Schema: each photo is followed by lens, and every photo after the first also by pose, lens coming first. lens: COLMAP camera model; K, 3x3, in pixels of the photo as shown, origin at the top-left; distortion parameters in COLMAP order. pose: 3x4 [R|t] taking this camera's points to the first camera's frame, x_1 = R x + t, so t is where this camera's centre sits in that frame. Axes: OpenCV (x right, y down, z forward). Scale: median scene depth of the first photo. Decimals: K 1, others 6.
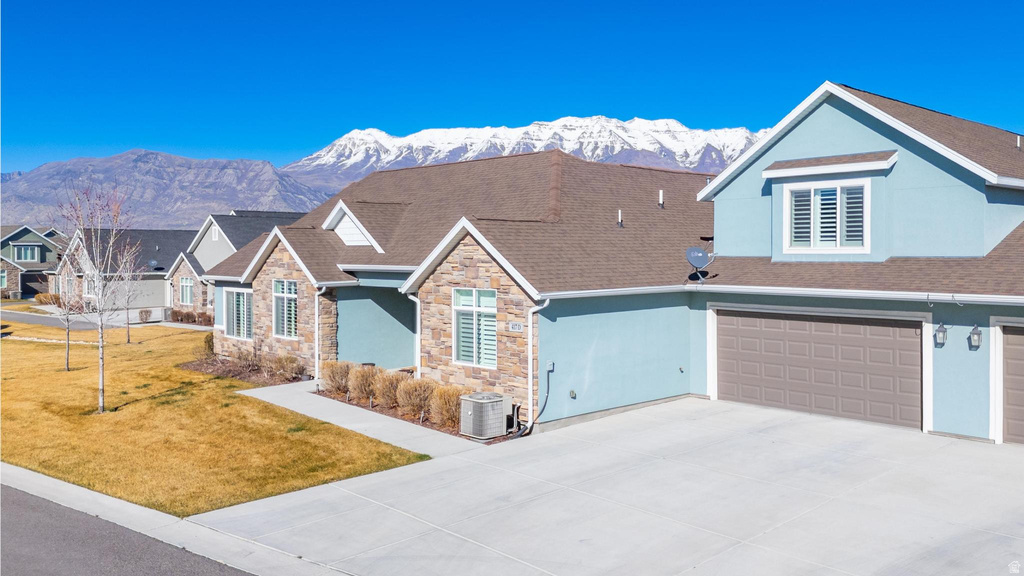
lens RADIAL K [[821.4, 0, 573.1], [0, 821.4, 288.4], [0, 0, 1]] dist [0.029873, -0.013825]
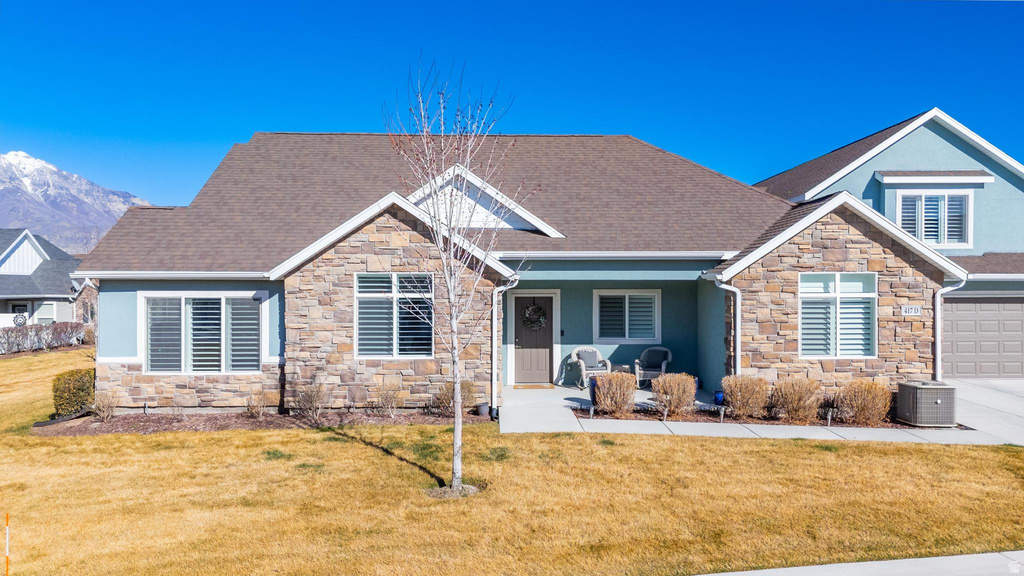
lens RADIAL K [[797.4, 0, 512.0], [0, 797.4, 288.0], [0, 0, 1]] dist [0.029830, -0.009734]
pose [[0.704280, 0.001096, 0.709922, -0.497184], [0.029970, 0.999061, -0.031274, 0.017010], [-0.709290, 0.043302, 0.703586, 0.313783]]
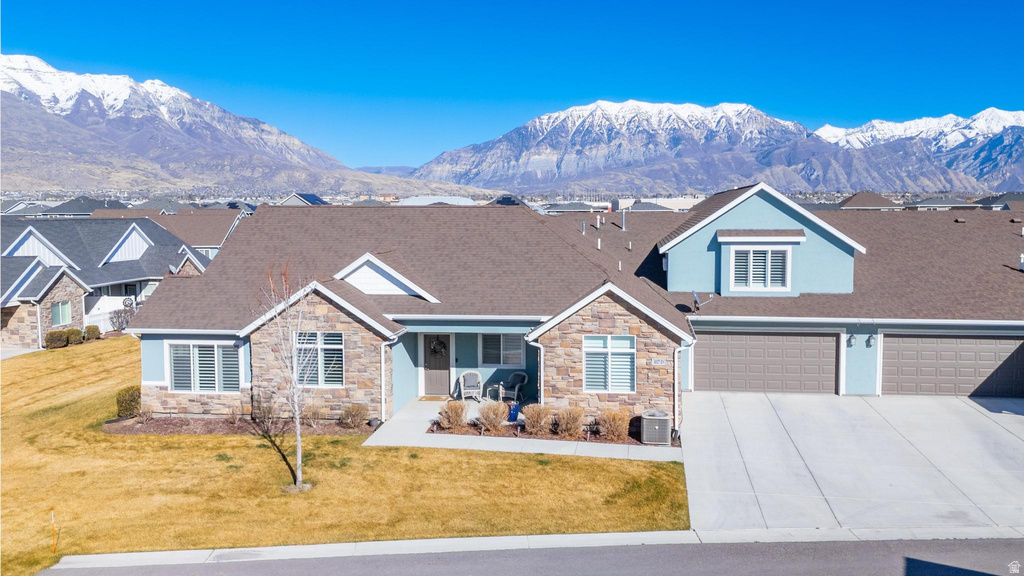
lens RADIAL K [[829.7, 0, 539.6], [0, 829.7, 259.5], [0, 0, 1]] dist [0.024373, -0.005725]
pose [[0.786463, -0.037739, 0.616484, -0.514636], [0.029626, 0.999288, 0.023379, -0.078053], [-0.616927, -0.000123, 0.787020, 0.003760]]
